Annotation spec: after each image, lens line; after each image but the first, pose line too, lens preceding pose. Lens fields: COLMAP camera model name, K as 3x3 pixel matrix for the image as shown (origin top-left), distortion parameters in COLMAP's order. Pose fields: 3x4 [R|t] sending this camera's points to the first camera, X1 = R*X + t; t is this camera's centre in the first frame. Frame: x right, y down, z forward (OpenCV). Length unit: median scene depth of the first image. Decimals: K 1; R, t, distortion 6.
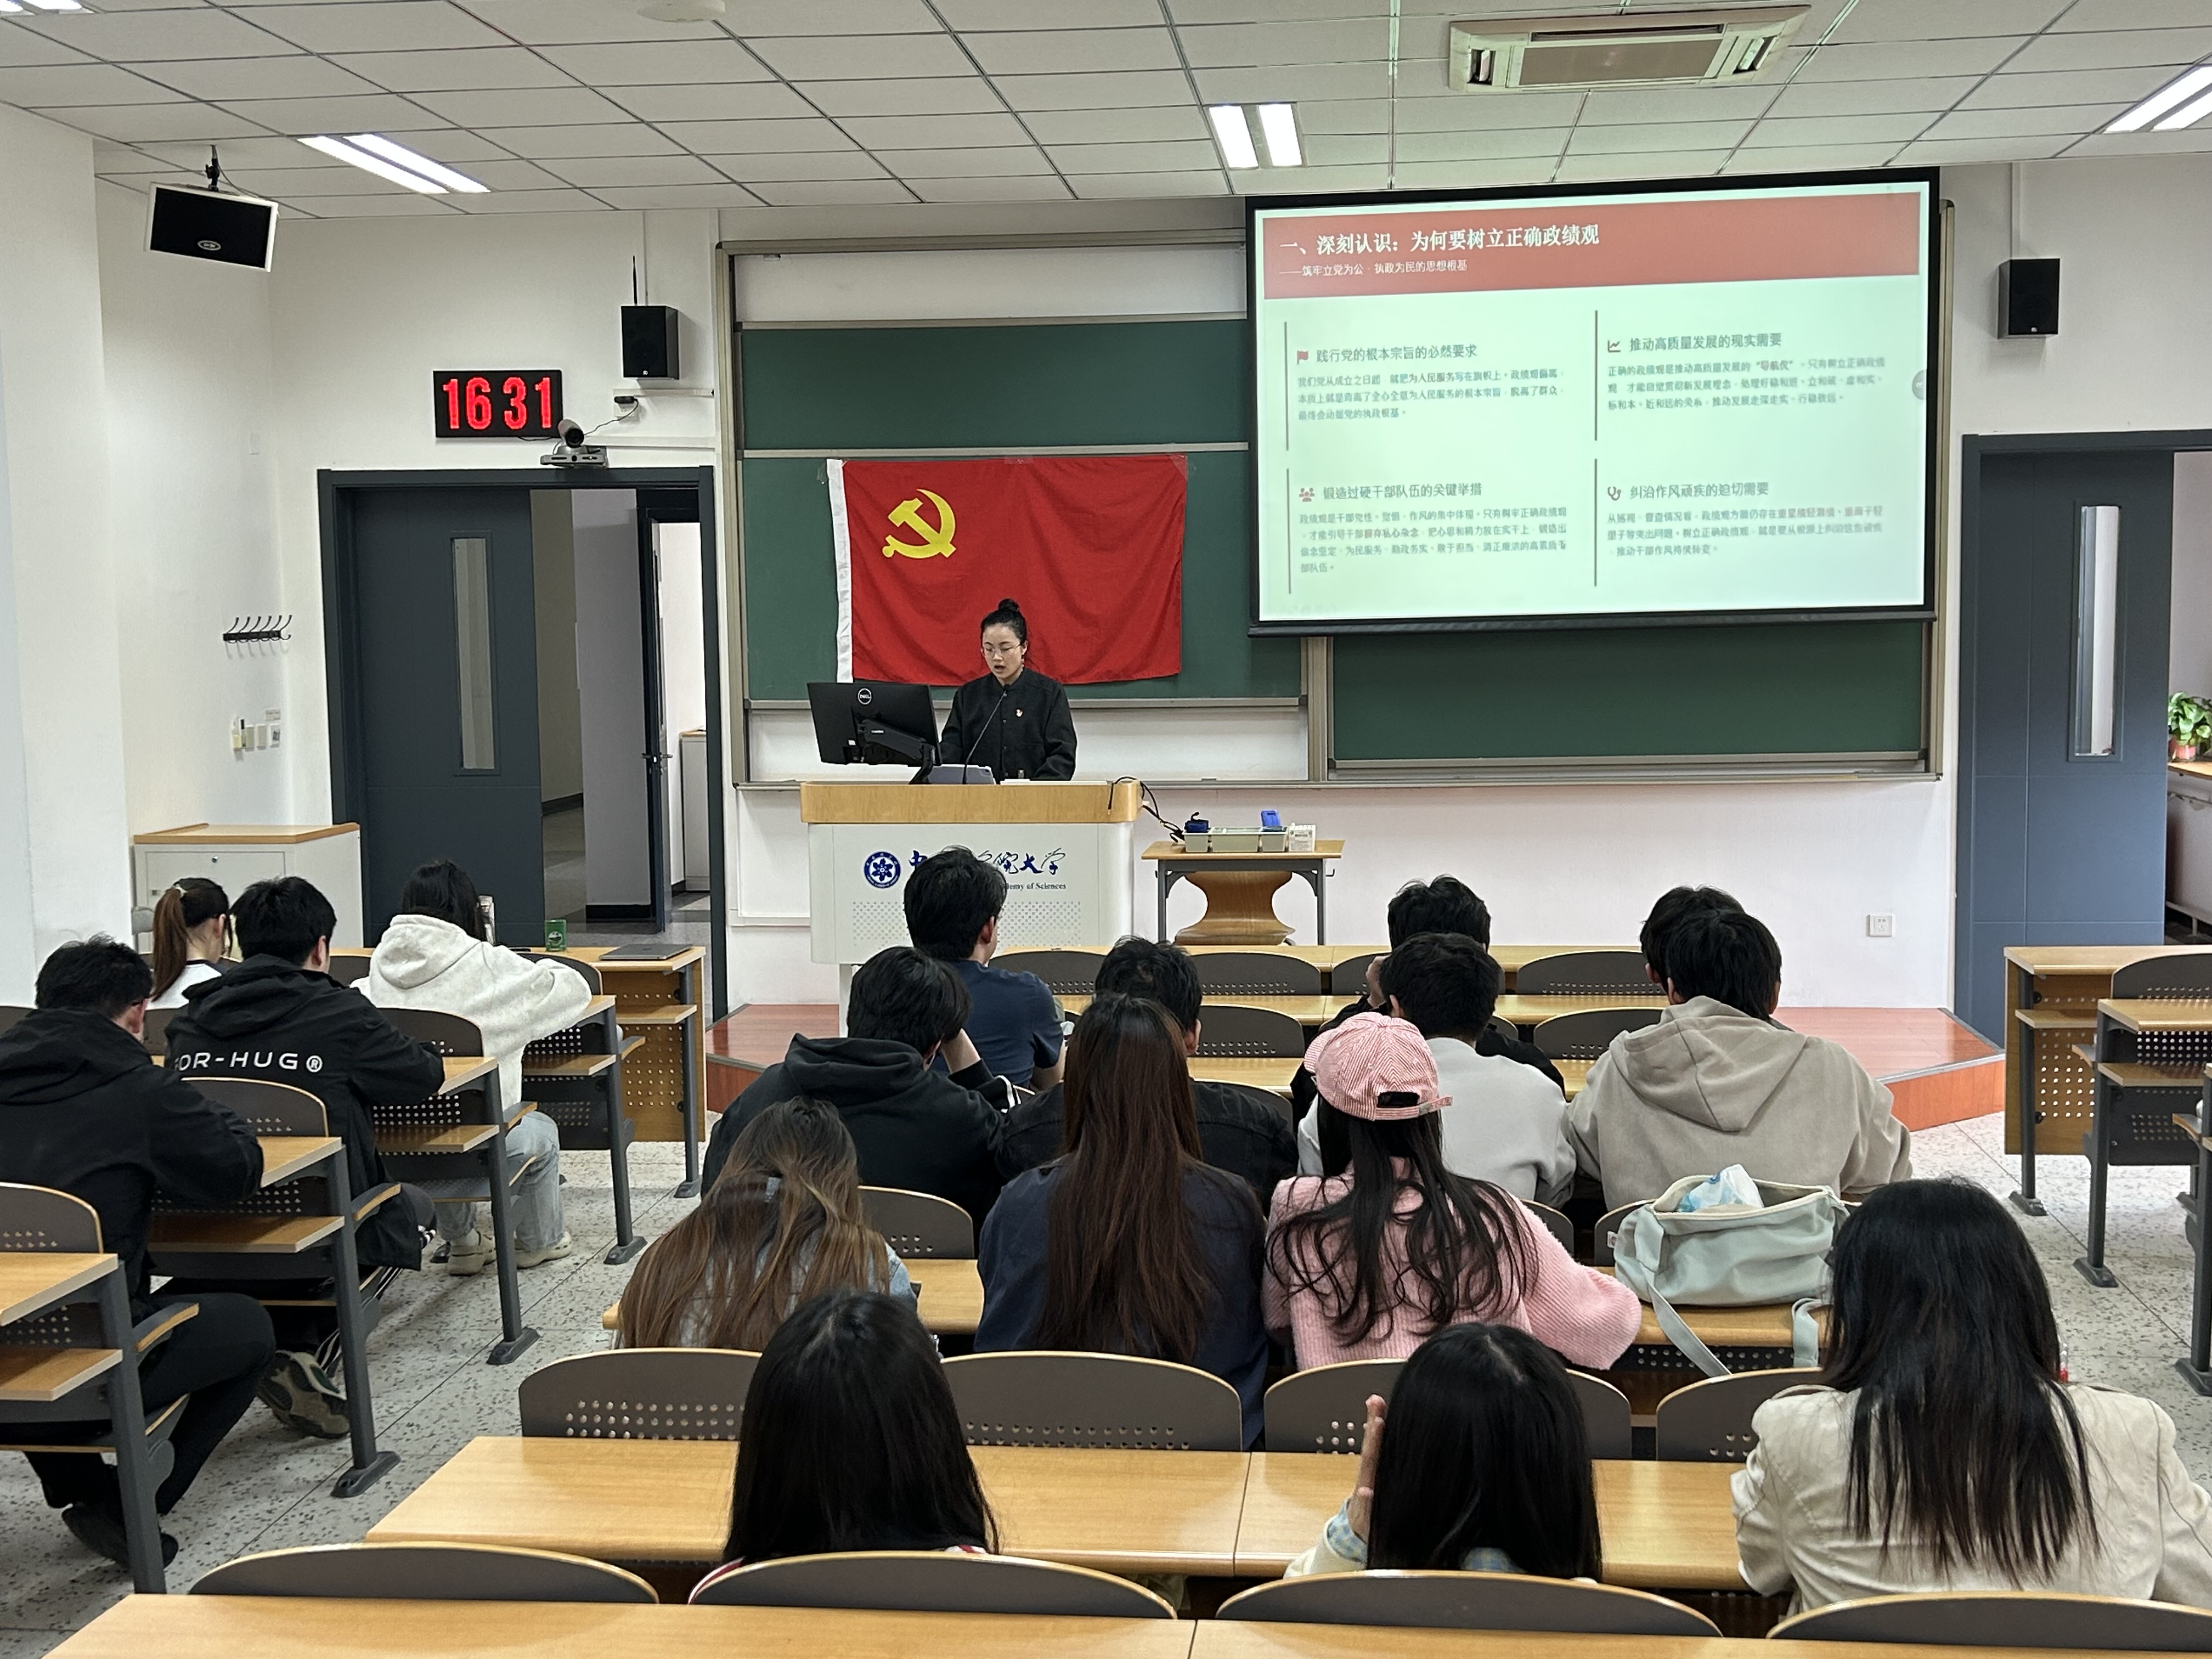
lens RADIAL K [[2647.9, 0, 1106.7], [0, 2647.9, 840.6], [0, 0, 1]] dist [0.096840, 0.000000]
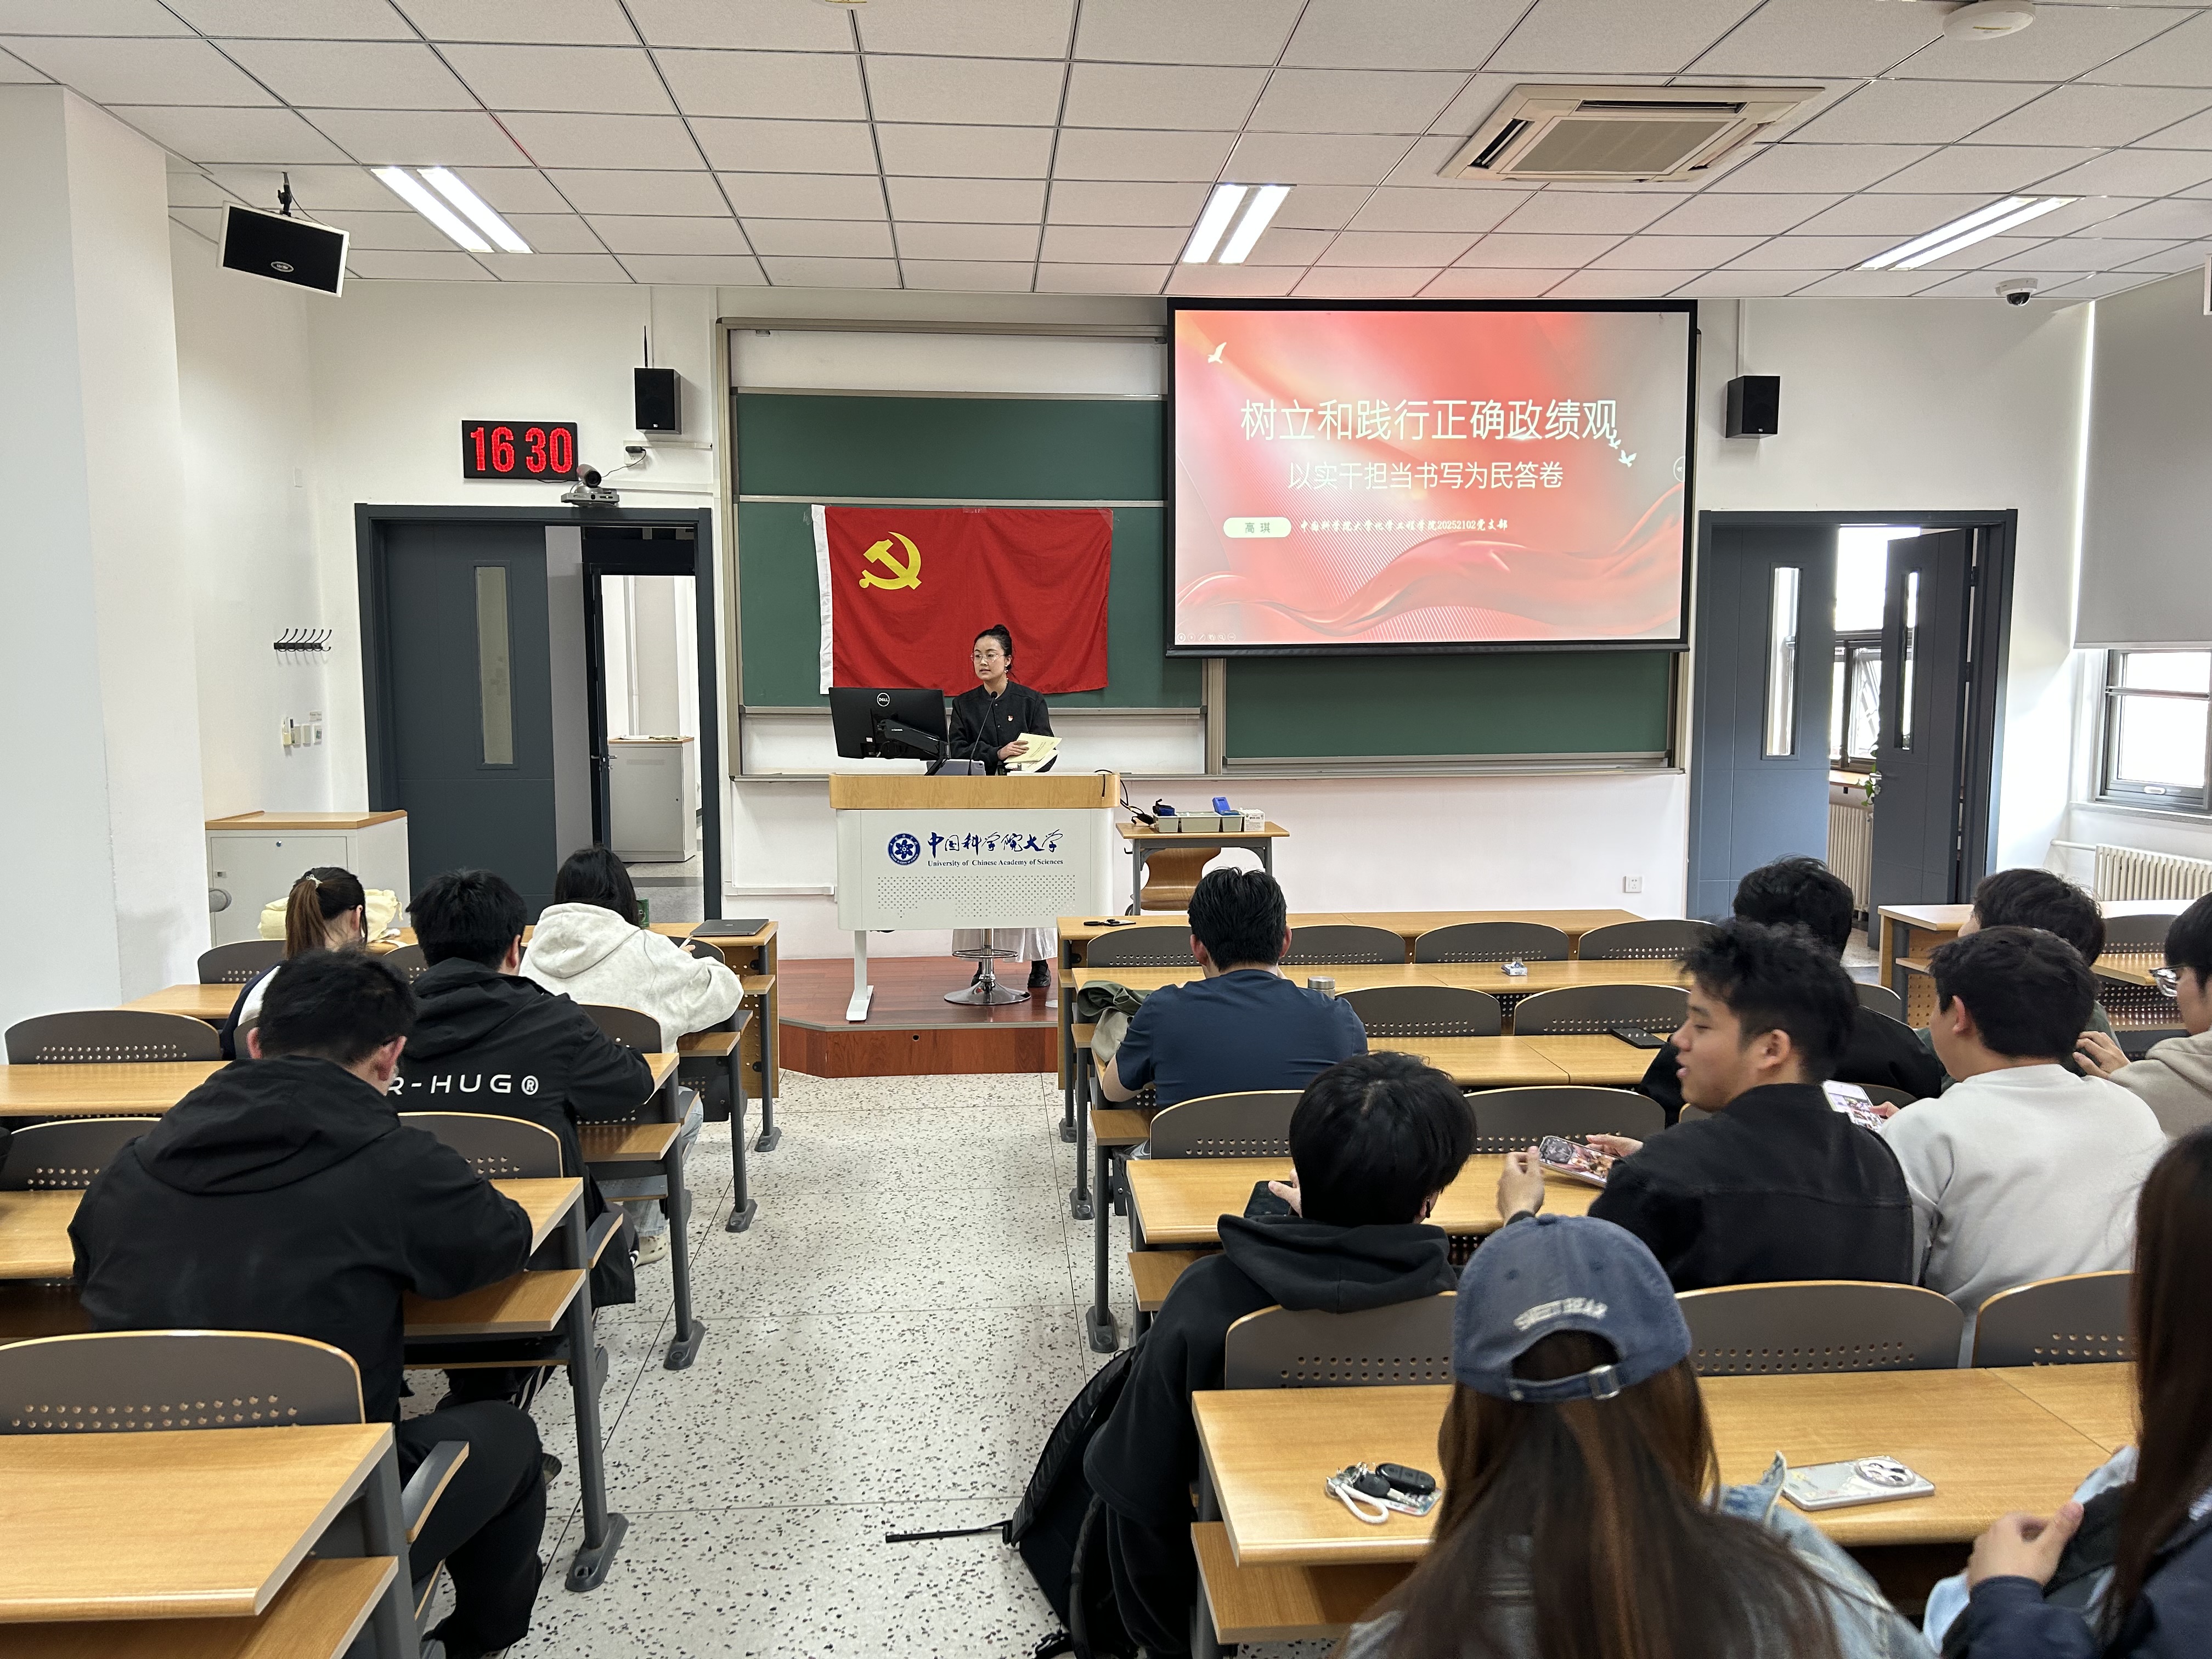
lens RADIAL K [[1659.0, 0, 1096.5], [0, 1659.0, 843.5], [0, 0, 1]] dist [0.053008, -0.028243]
pose [[0.983166, -0.006634, 0.182595, -0.122146], [0.004127, 0.999892, 0.014107, -0.001162], [-0.182669, -0.013116, 0.983087, 0.247005]]
